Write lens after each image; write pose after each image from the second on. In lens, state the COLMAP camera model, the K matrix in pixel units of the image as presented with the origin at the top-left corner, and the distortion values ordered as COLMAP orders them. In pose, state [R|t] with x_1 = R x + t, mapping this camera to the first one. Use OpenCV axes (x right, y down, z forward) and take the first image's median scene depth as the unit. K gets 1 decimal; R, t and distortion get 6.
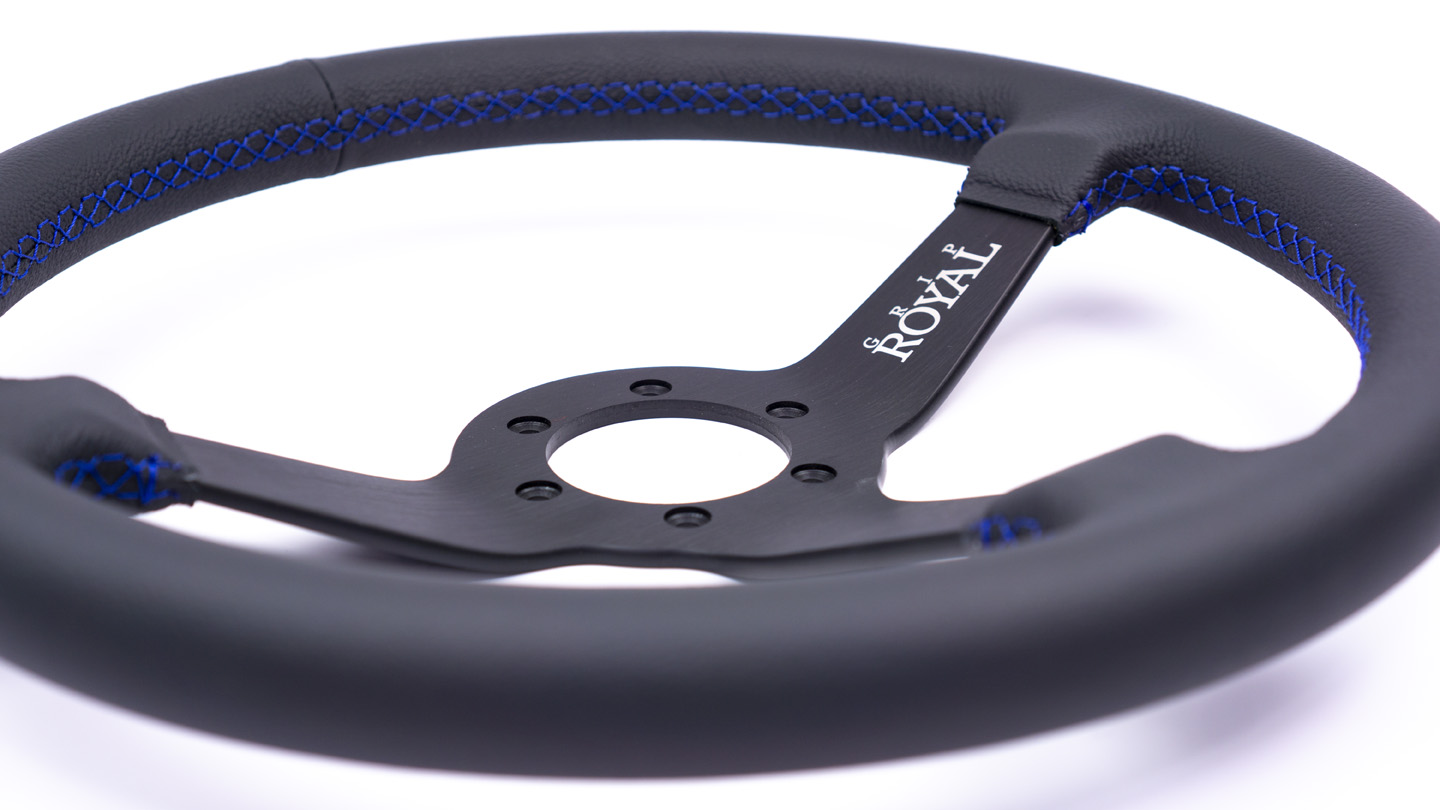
lens RADIAL K [[2220.3, 0, 727.6], [0, 2220.3, 449.5], [0, 0, 1]] dist [0.082395, 0.000000]
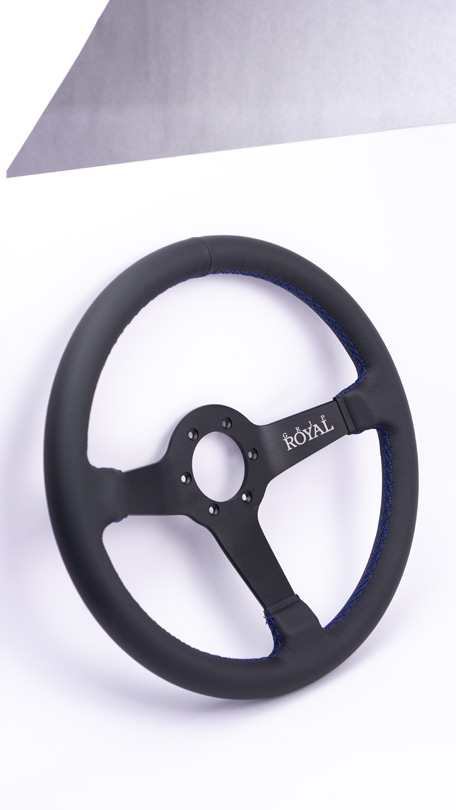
lens RADIAL K [[1248.9, 0, 229.0], [0, 1248.9, 397.4], [0, 0, 1]] dist [0.082395, 0.000000]
pose [[0.756589, 0.417646, 0.503134, -0.965963], [-0.653654, 0.503763, 0.564765, -1.079574], [-0.017588, -0.756171, 0.654138, -0.186864]]
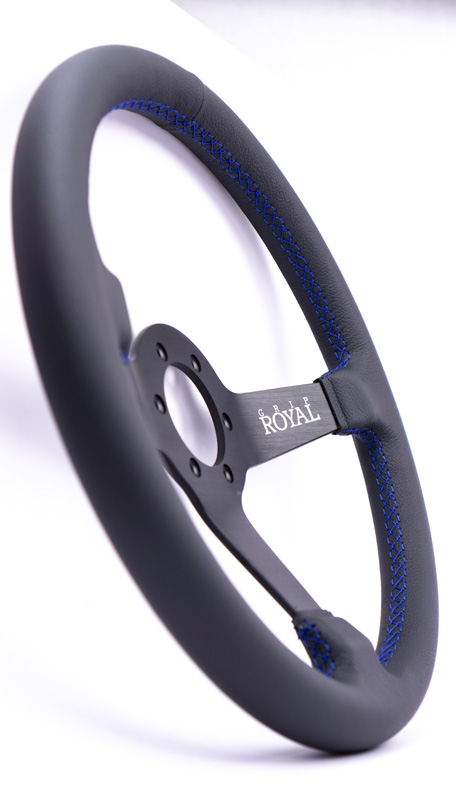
lens RADIAL K [[1248.9, 0, 228.4], [0, 1248.9, 406.8], [0, 0, 1]] dist [0.082395, 0.000000]
pose [[0.525261, 0.672933, 0.520829, -0.605338], [-0.796663, 0.603983, 0.023072, -0.054134], [-0.299045, -0.427044, 0.853349, -0.056132]]
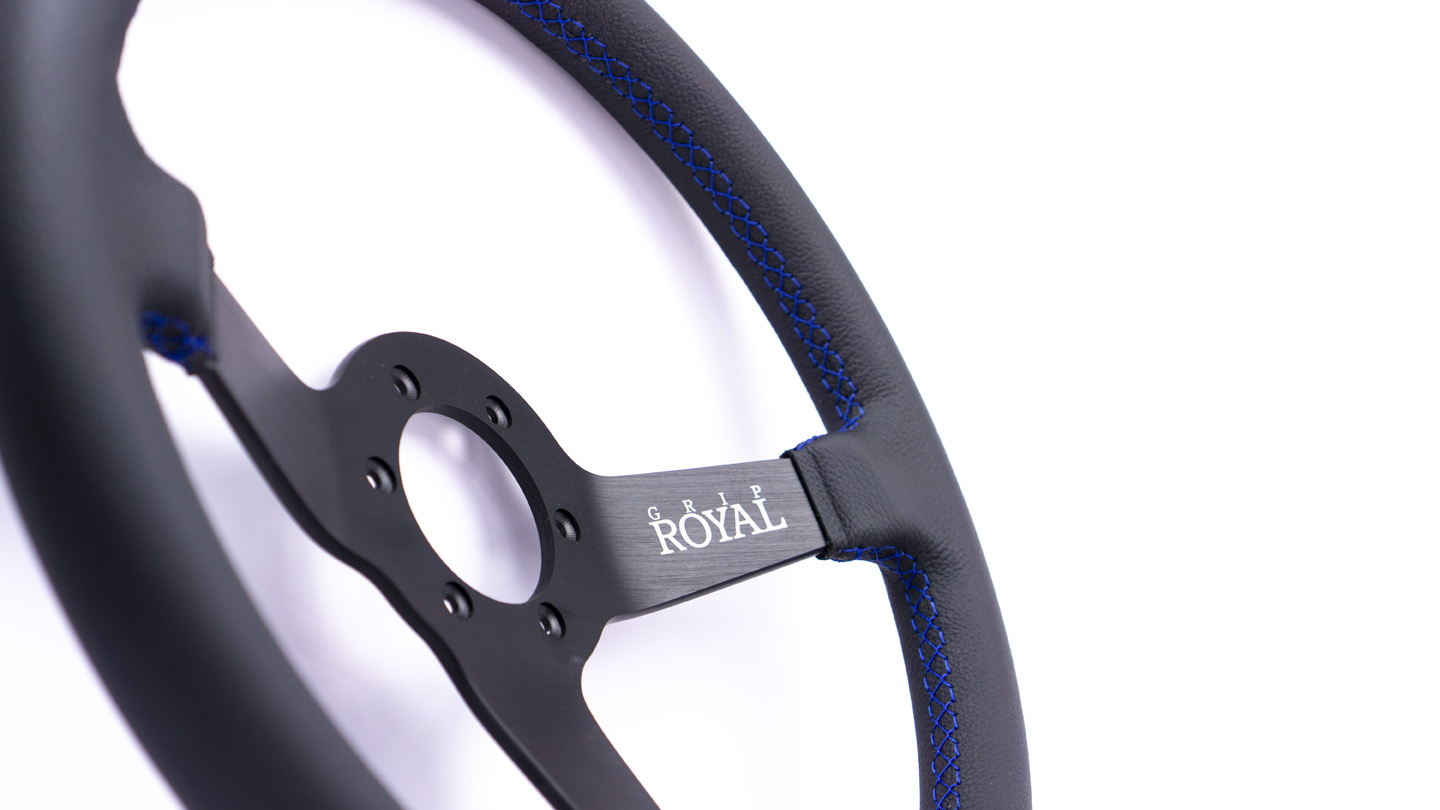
lens RADIAL K [[2220.3, 0, 706.6], [0, 2220.3, 400.9], [0, 0, 1]] dist [0.082395, 0.000000]
pose [[0.621537, 0.704882, 0.341809, -0.341772], [-0.762225, 0.644872, 0.056149, -0.167338], [-0.180844, -0.295434, 0.938091, -0.044087]]
